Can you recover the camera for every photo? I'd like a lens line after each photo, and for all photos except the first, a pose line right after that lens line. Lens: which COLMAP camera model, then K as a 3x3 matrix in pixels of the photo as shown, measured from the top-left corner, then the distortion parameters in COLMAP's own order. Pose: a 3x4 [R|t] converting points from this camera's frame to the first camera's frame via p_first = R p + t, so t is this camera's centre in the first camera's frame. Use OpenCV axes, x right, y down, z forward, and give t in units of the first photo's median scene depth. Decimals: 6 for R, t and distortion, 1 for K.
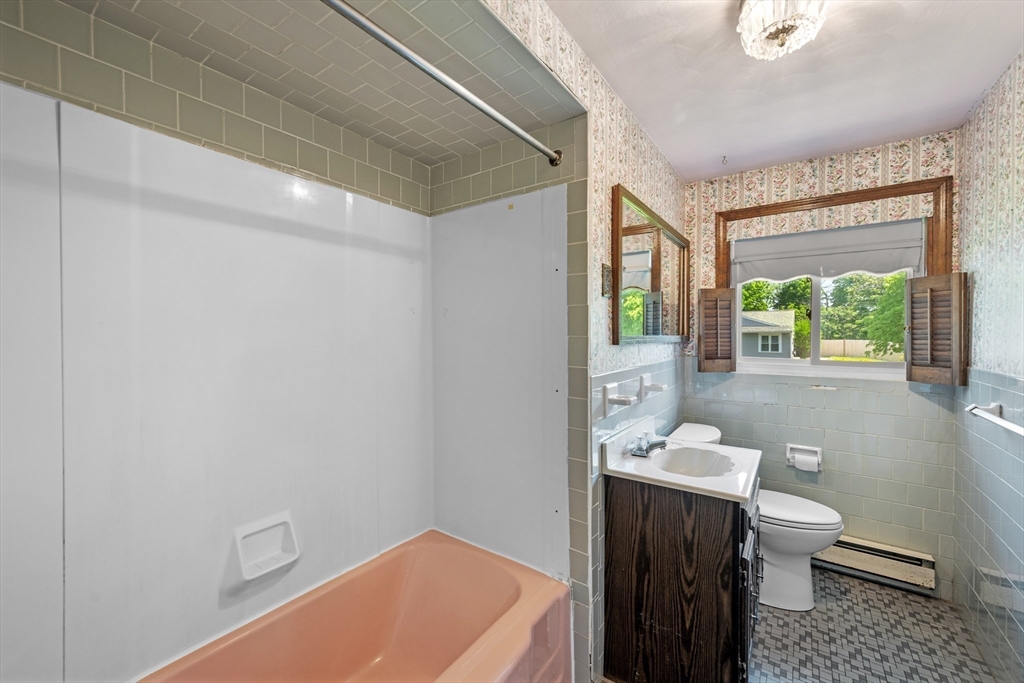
lens RADIAL K [[408.9, 0, 509.9], [0, 408.9, 339.0], [0, 0, 1]] dist [0.006030, -0.000470]
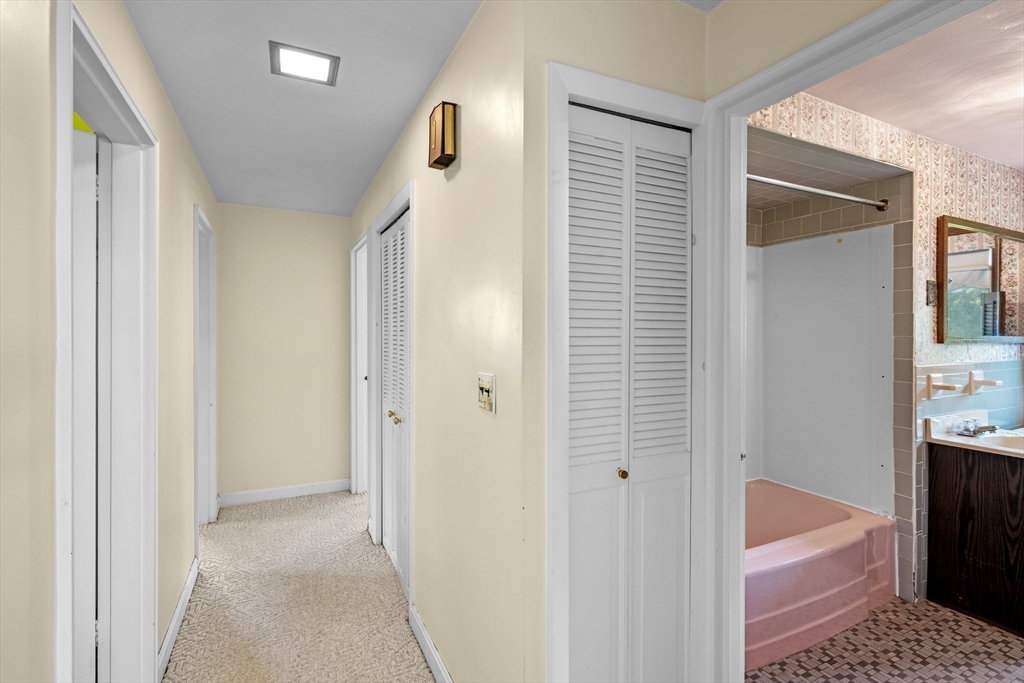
lens RADIAL K [[473.9, 0, 508.6], [0, 473.9, 333.6], [0, 0, 1]] dist [-0.002946, 0.000389]
pose [[0.878147, 0.005083, -0.478364, -0.226764], [-0.009373, 0.999934, -0.006581, 0.006856], [0.478299, 0.010263, 0.878137, -0.974681]]
